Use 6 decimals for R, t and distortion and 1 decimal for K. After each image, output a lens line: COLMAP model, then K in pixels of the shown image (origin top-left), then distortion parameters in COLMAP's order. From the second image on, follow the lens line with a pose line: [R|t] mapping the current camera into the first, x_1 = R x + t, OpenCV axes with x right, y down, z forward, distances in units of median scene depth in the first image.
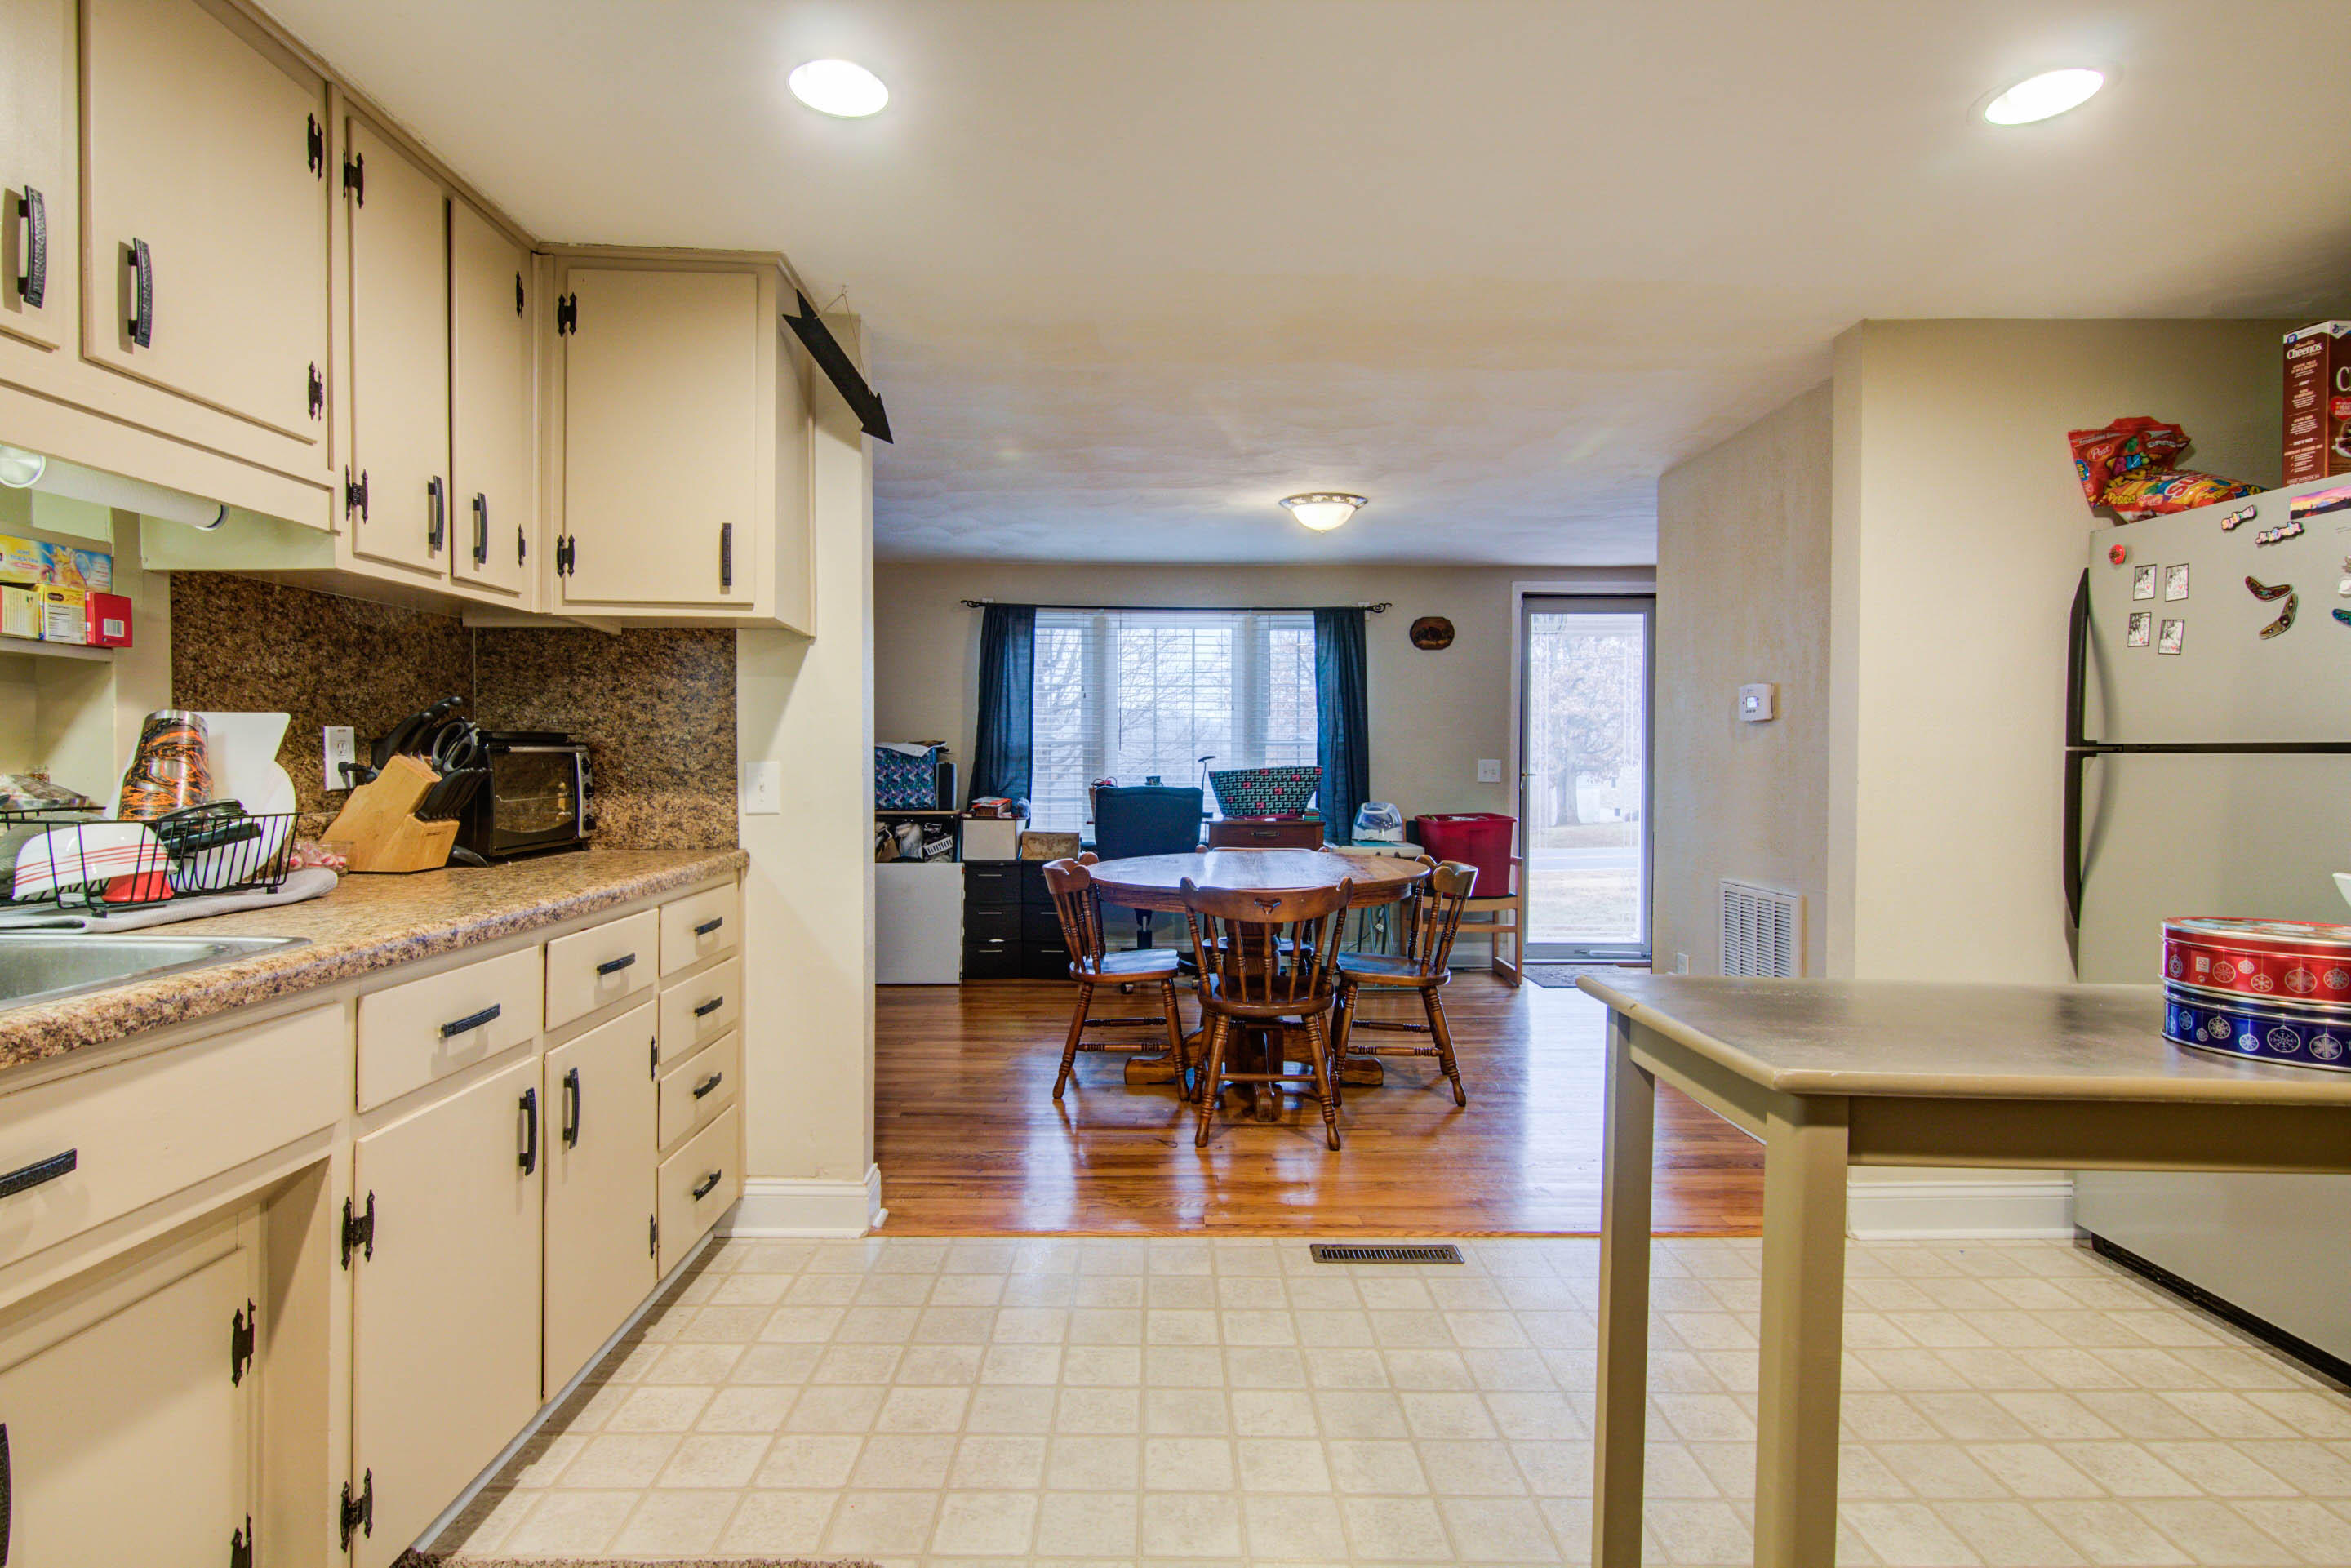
lens RADIAL K [[1171.8, 0, 1168.6], [0, 1171.8, 781.3], [0, 0, 1]] dist [-0.002146, -0.000366]
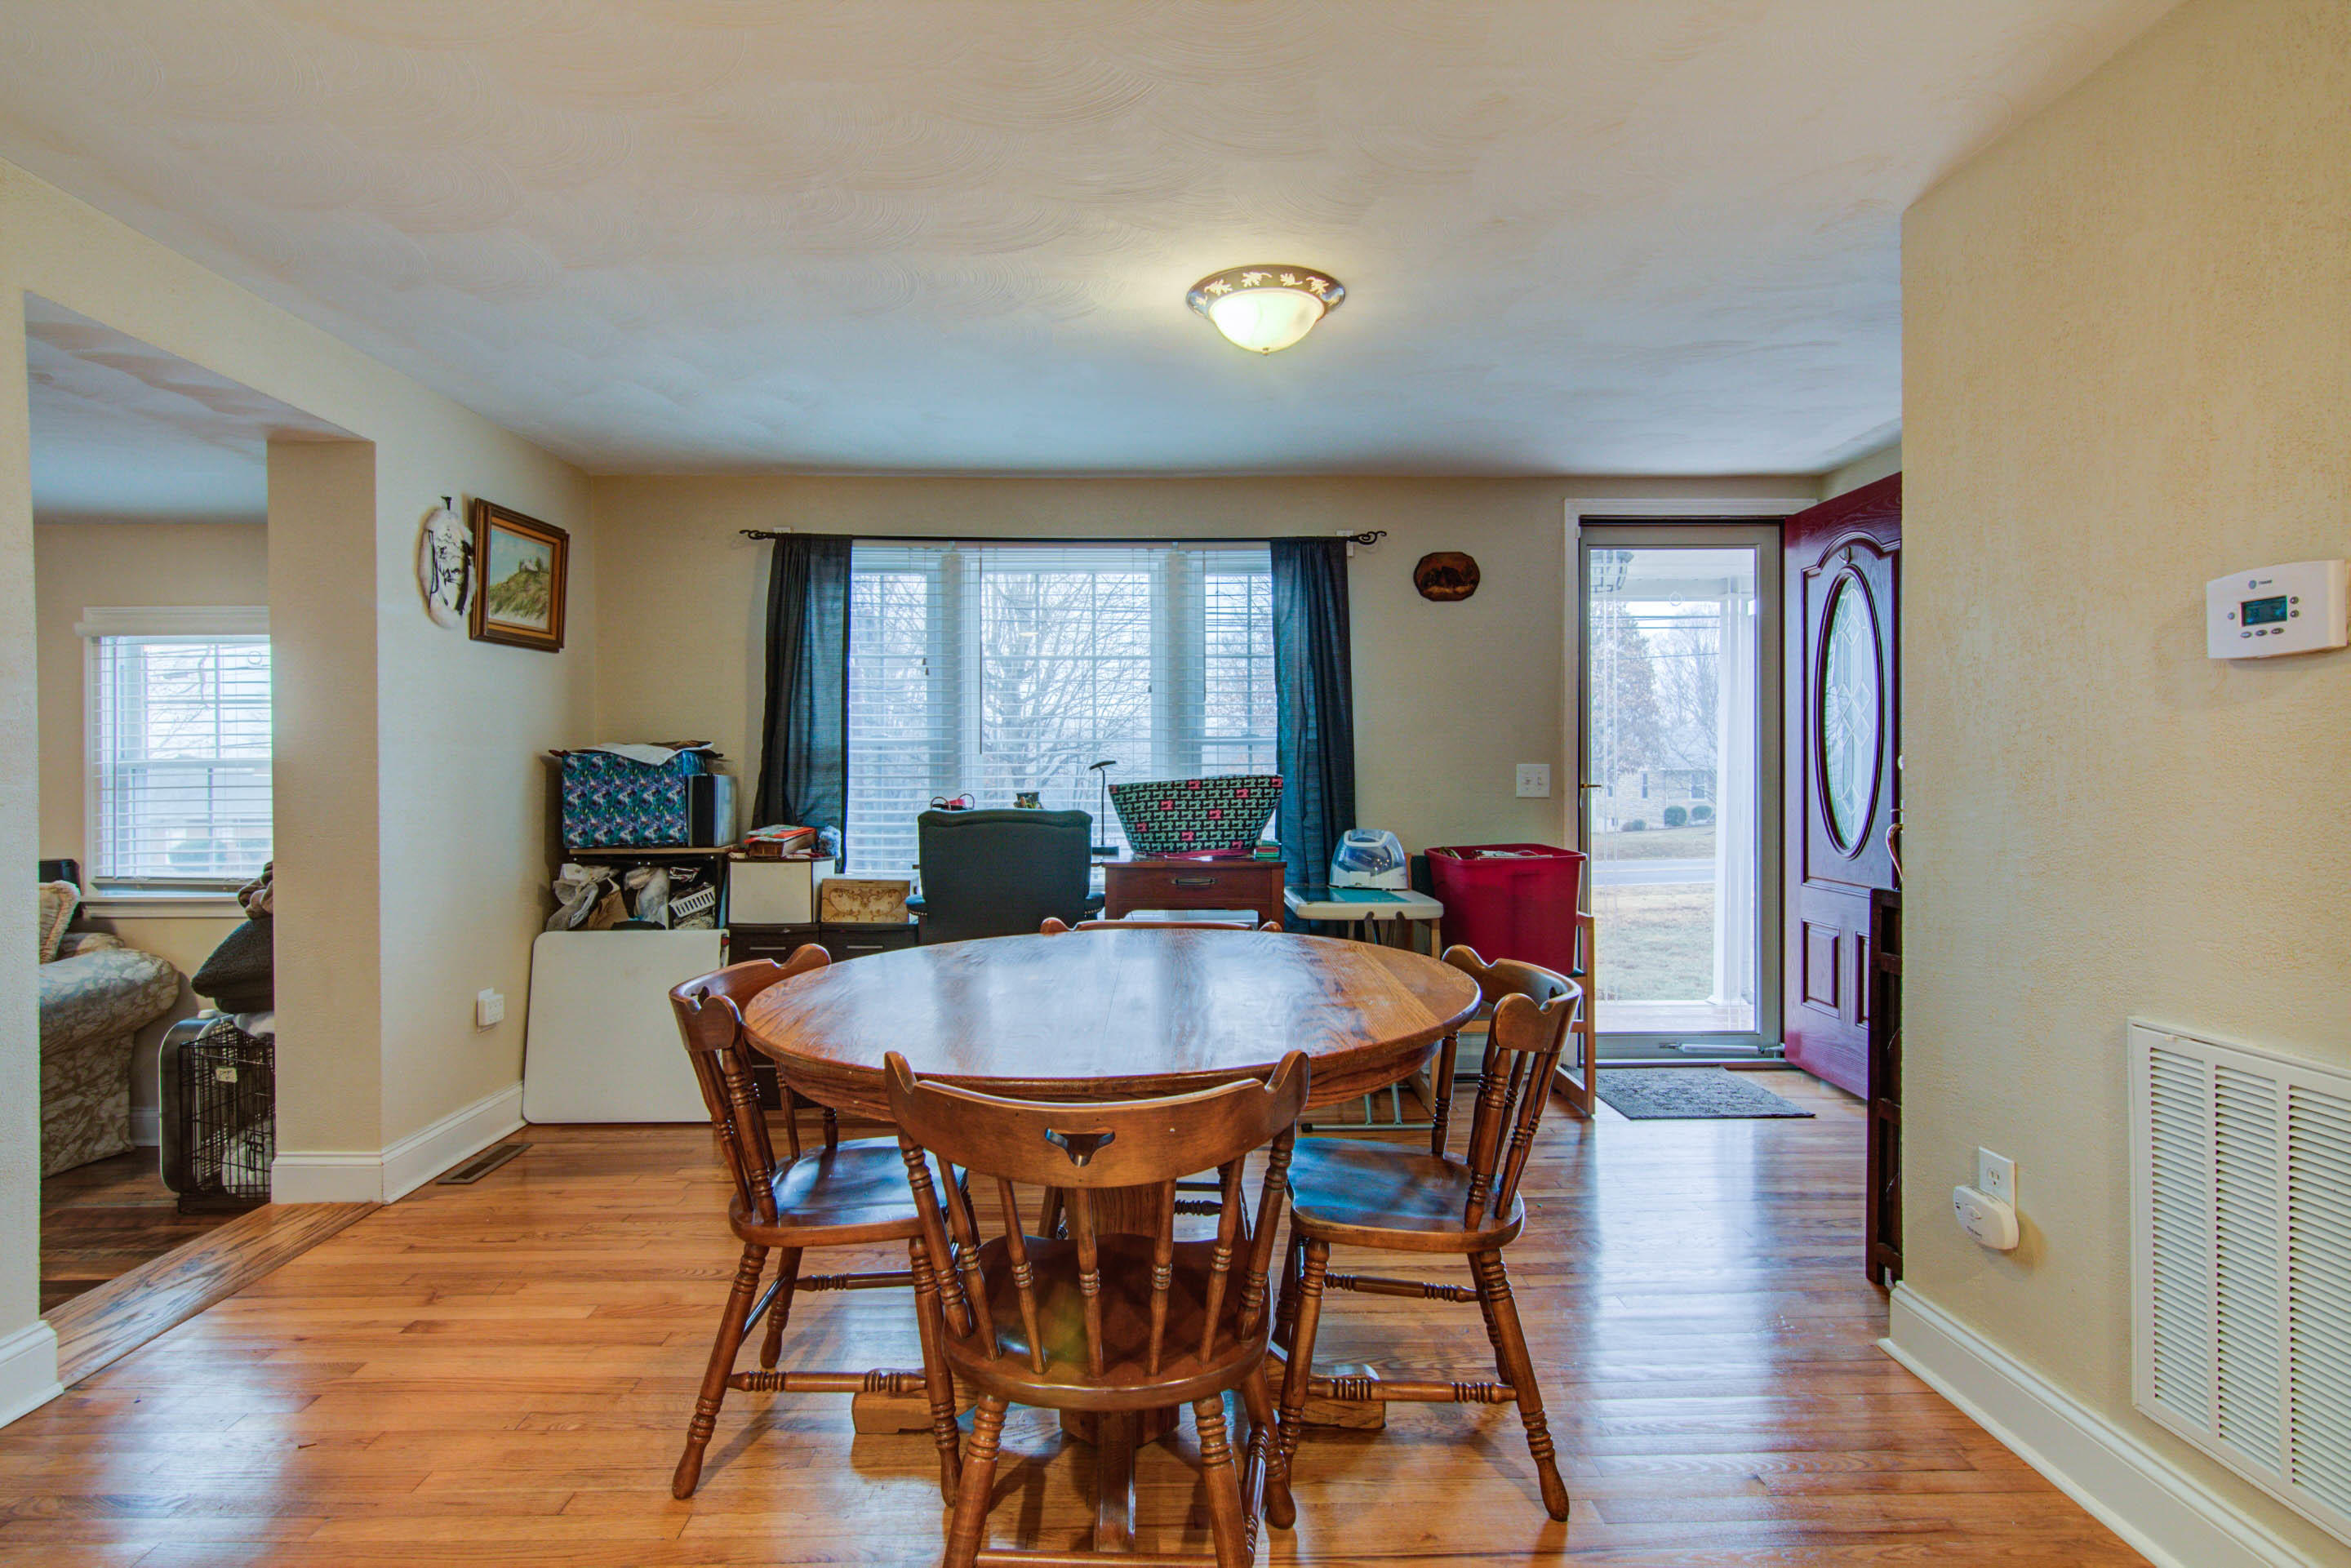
lens RADIAL K [[1171.8, 0, 1173.6], [0, 1171.8, 779.8], [0, 0, 1]] dist [-0.002146, -0.000366]
pose [[0.999891, -0.007225, 0.012850, 0.061681], [0.007382, 0.999898, -0.012216, -0.002868], [-0.012761, 0.012310, 0.999843, 0.348136]]
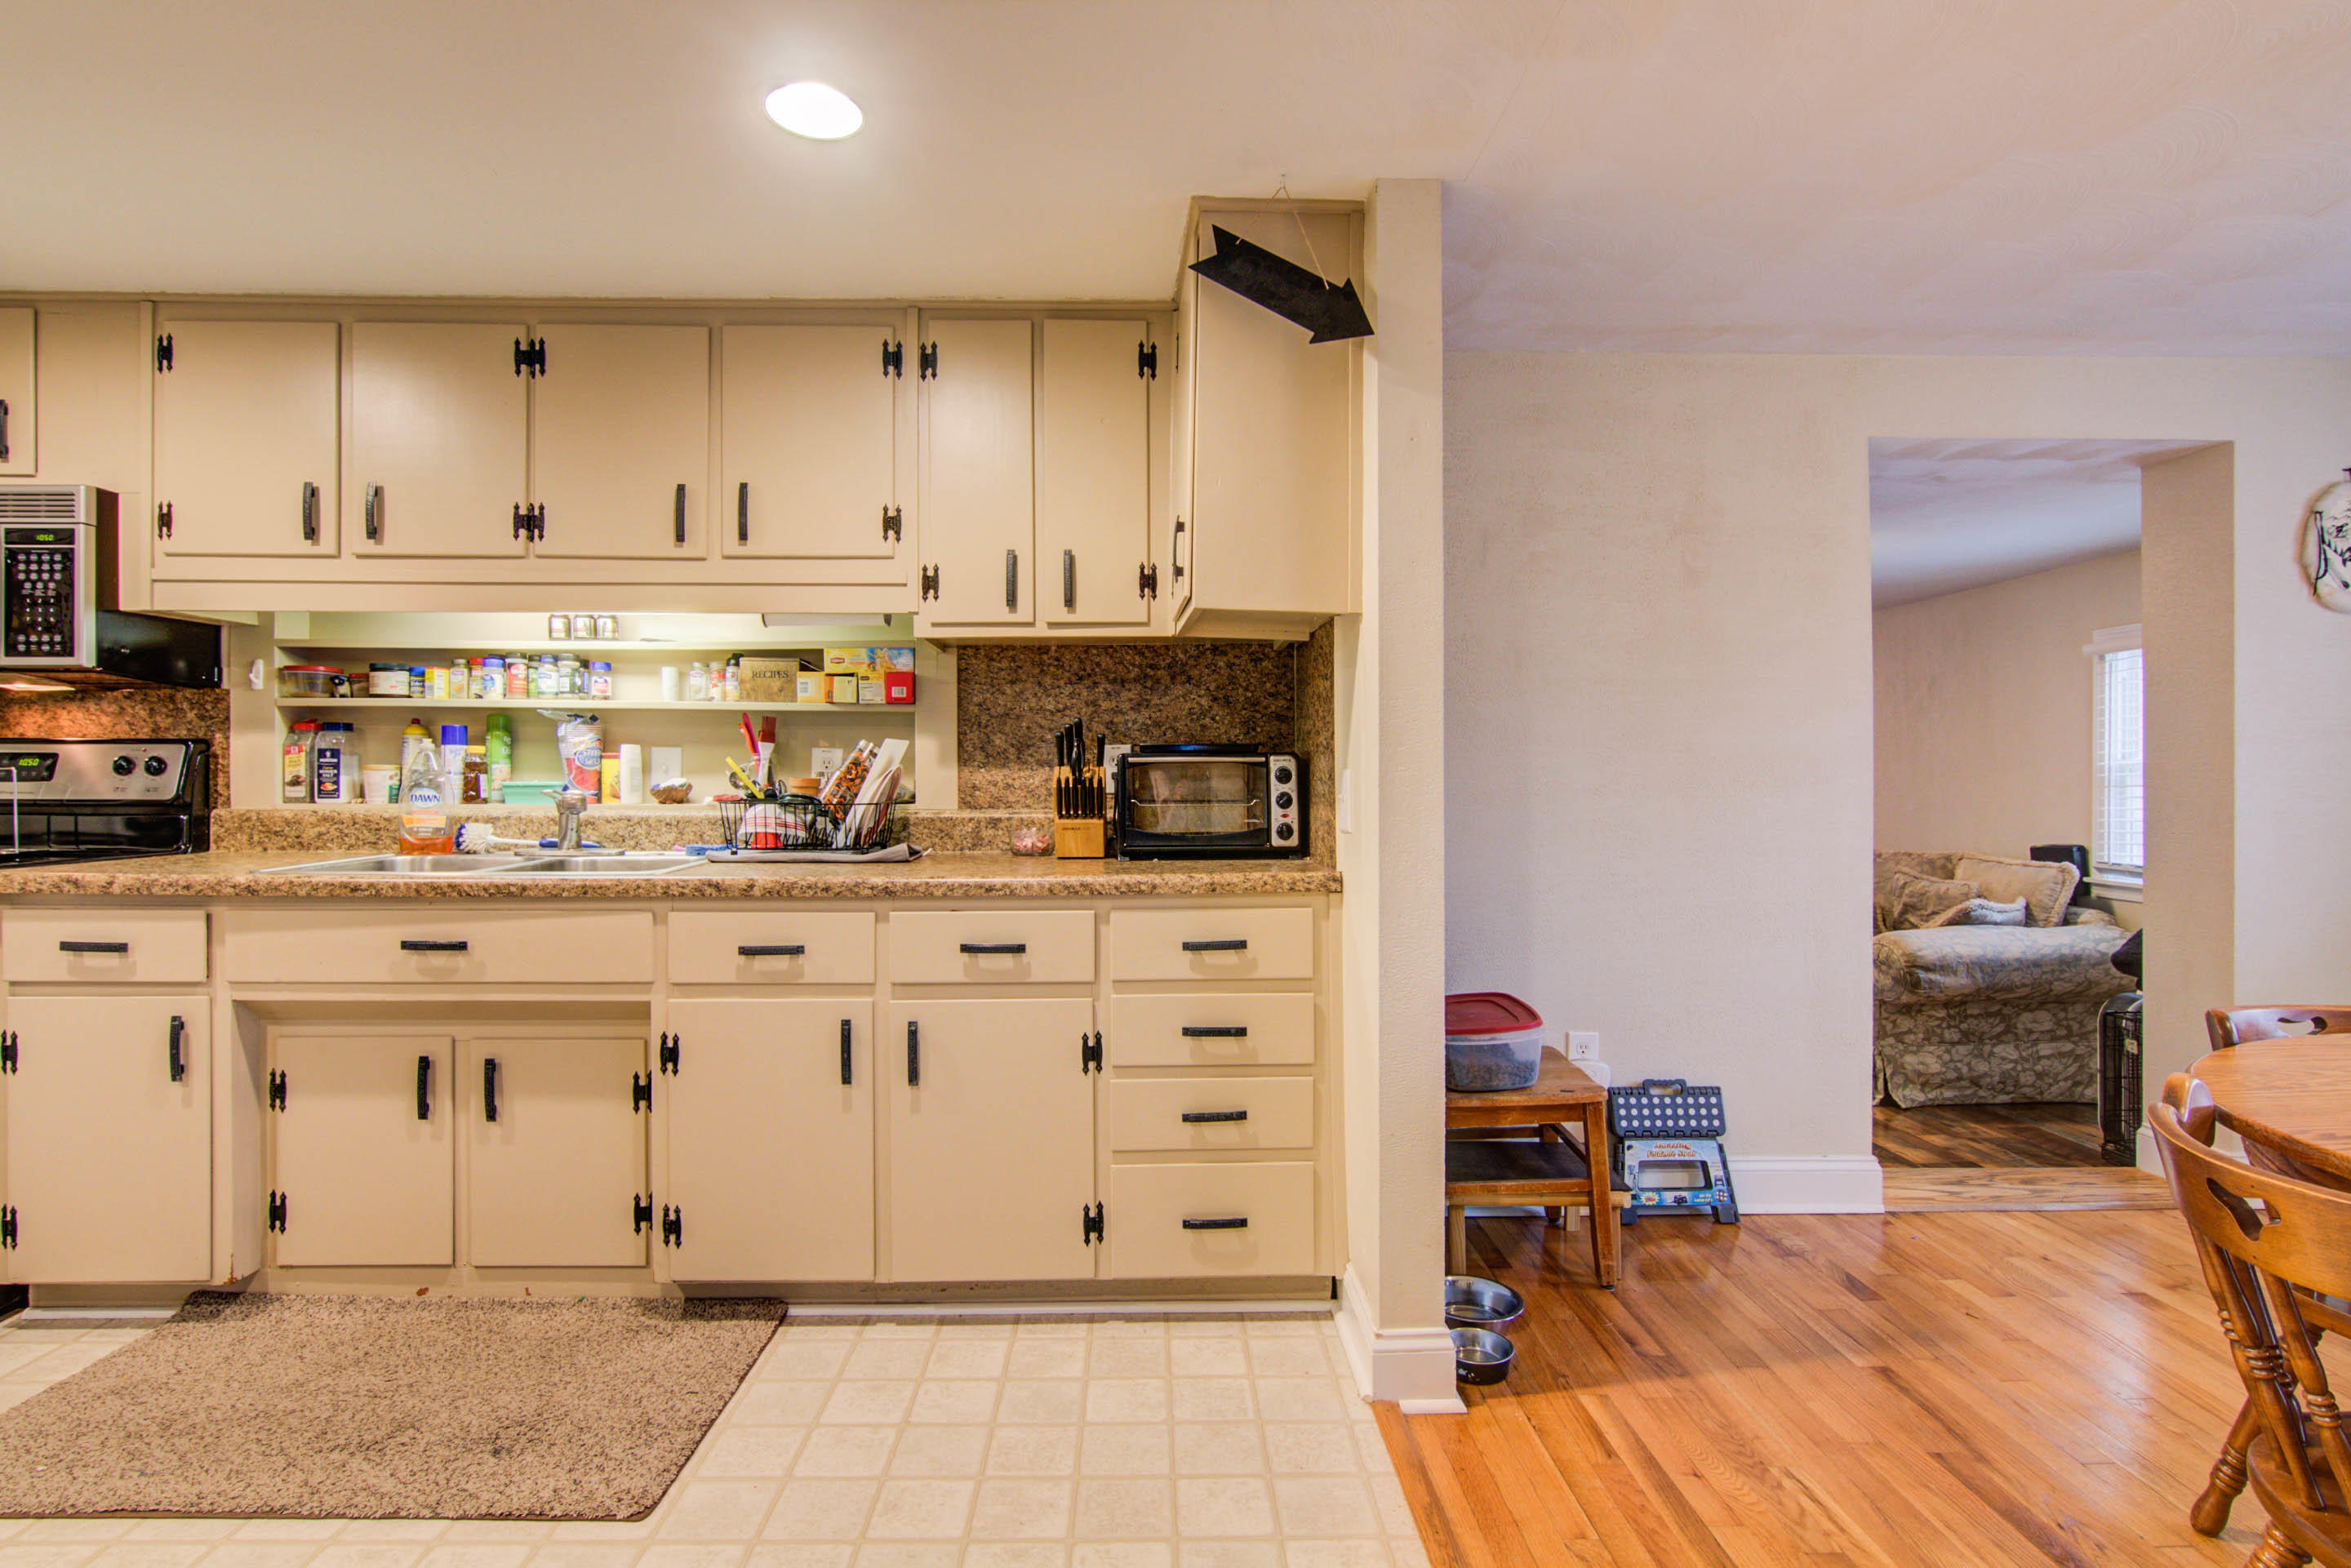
lens RADIAL K [[1171.8, 0, 1156.3], [0, 1171.8, 778.8], [0, 0, 1]] dist [-0.002146, -0.000366]
pose [[0.003992, -0.003123, -0.999987, 0.224686], [-0.017243, 0.999846, -0.003192, -0.002185], [0.999843, 0.017255, 0.003937, 0.393001]]
